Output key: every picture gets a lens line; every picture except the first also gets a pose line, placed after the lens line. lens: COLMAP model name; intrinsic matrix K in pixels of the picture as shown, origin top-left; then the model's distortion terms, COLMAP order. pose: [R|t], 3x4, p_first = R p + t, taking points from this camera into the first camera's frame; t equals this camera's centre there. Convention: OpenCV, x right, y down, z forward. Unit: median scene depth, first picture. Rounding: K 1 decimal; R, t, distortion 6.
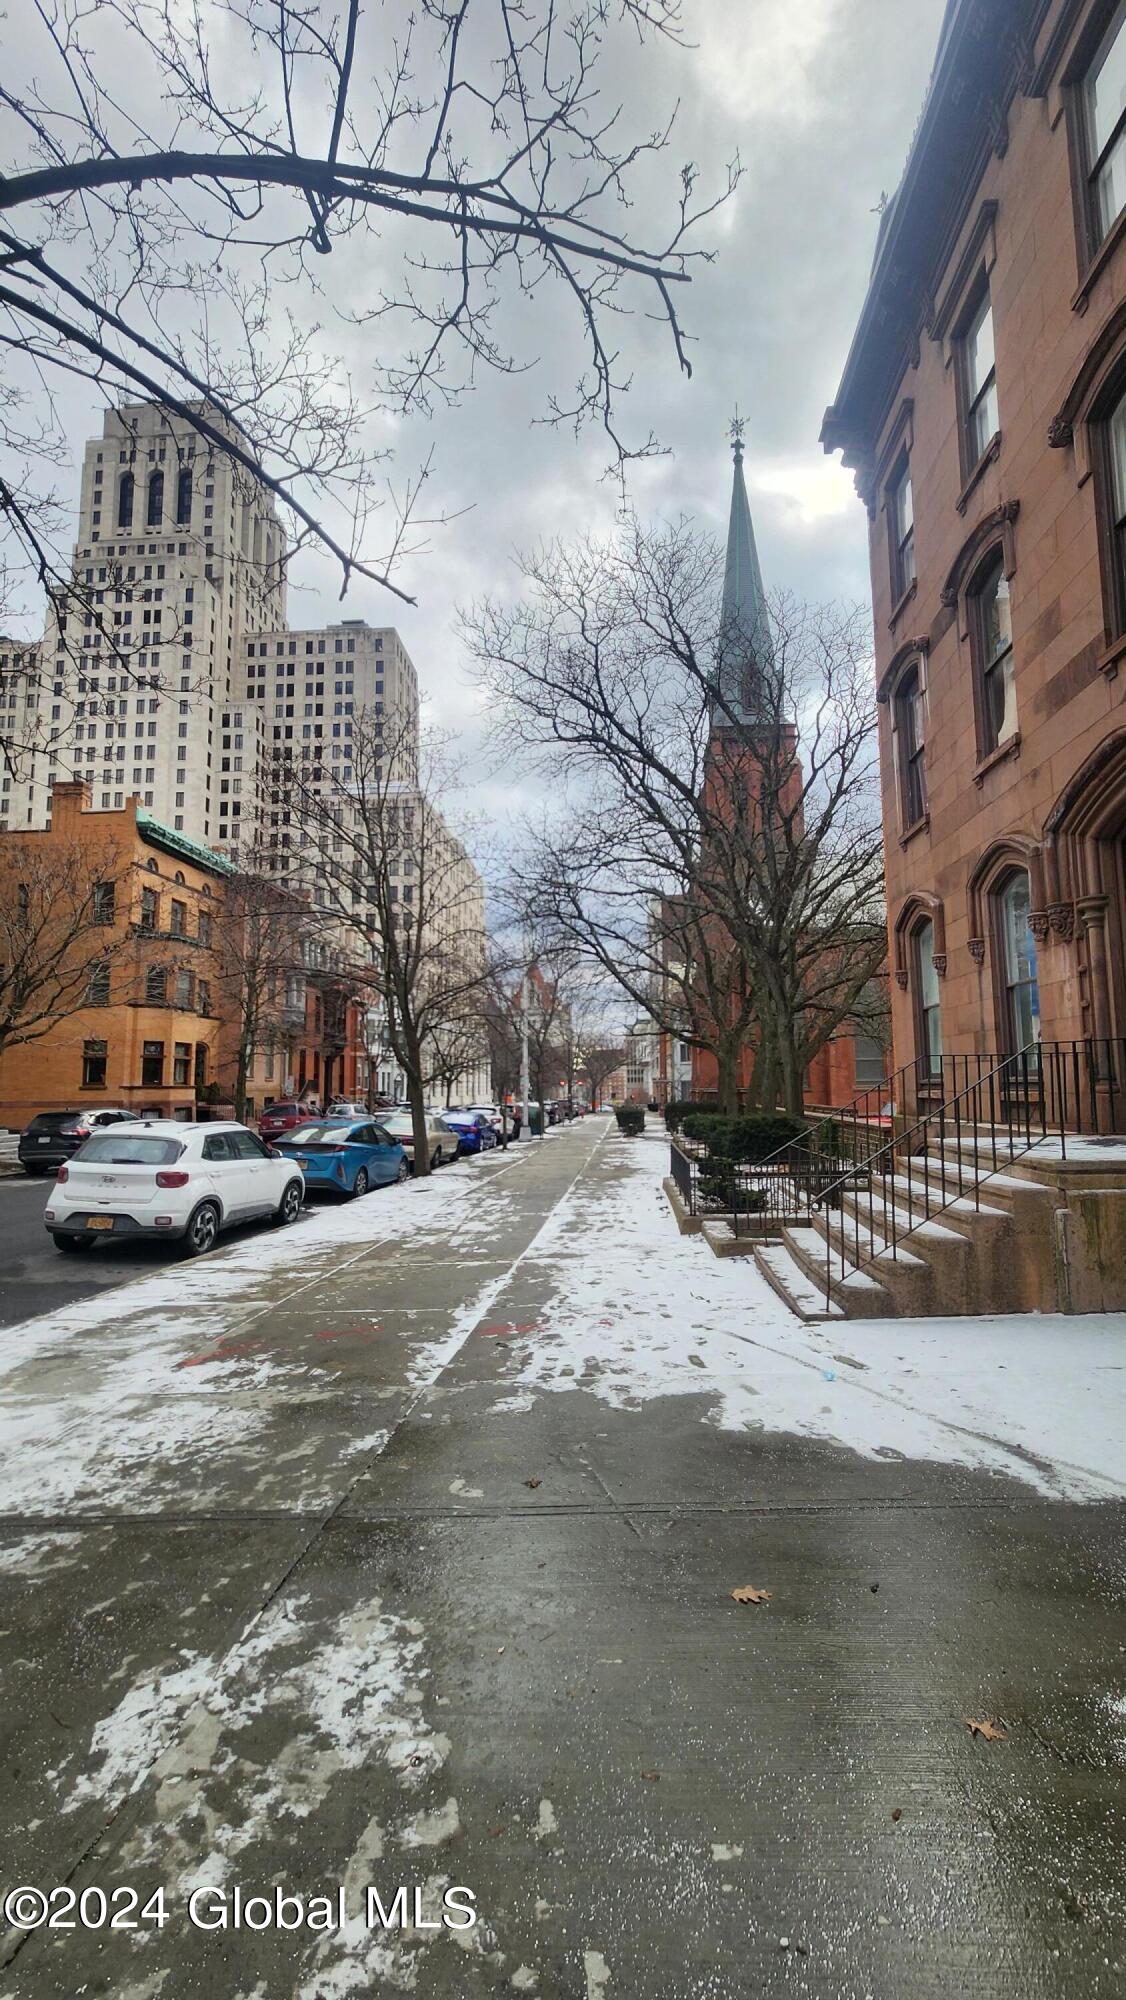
lens RADIAL K [[827.1, 0, 566.8], [0, 827.1, 991.4], [0, 0, 1]] dist [-0.001683, -0.000045]
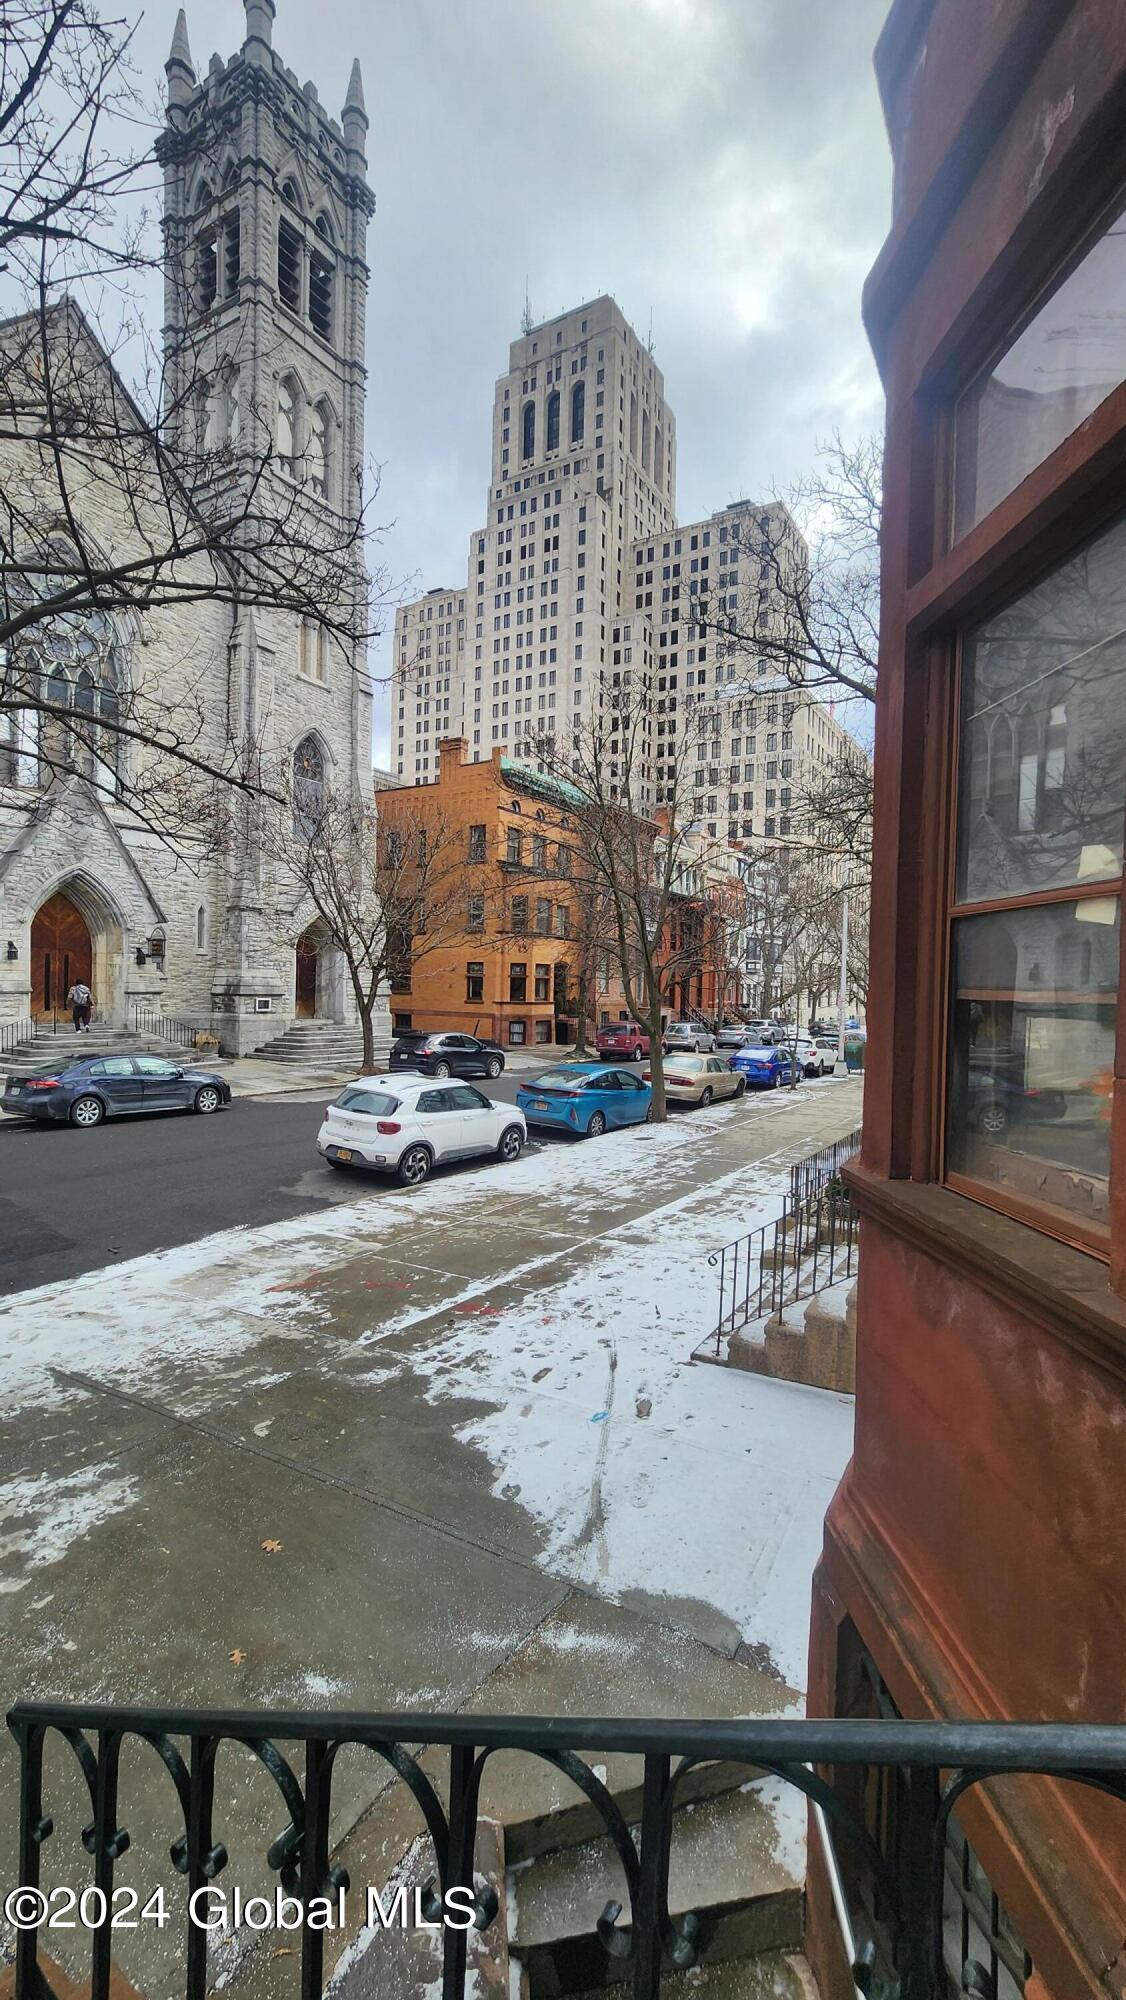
lens RADIAL K [[838.4, 0, 564.1], [0, 838.4, 991.8], [0, 0, 1]] dist [0.001694, 0.000348]
pose [[0.884360, 0.034885, -0.465501, 0.103807], [0.023487, 0.992615, 0.119008, -0.037851], [0.466215, -0.116179, 0.877010, -0.003634]]
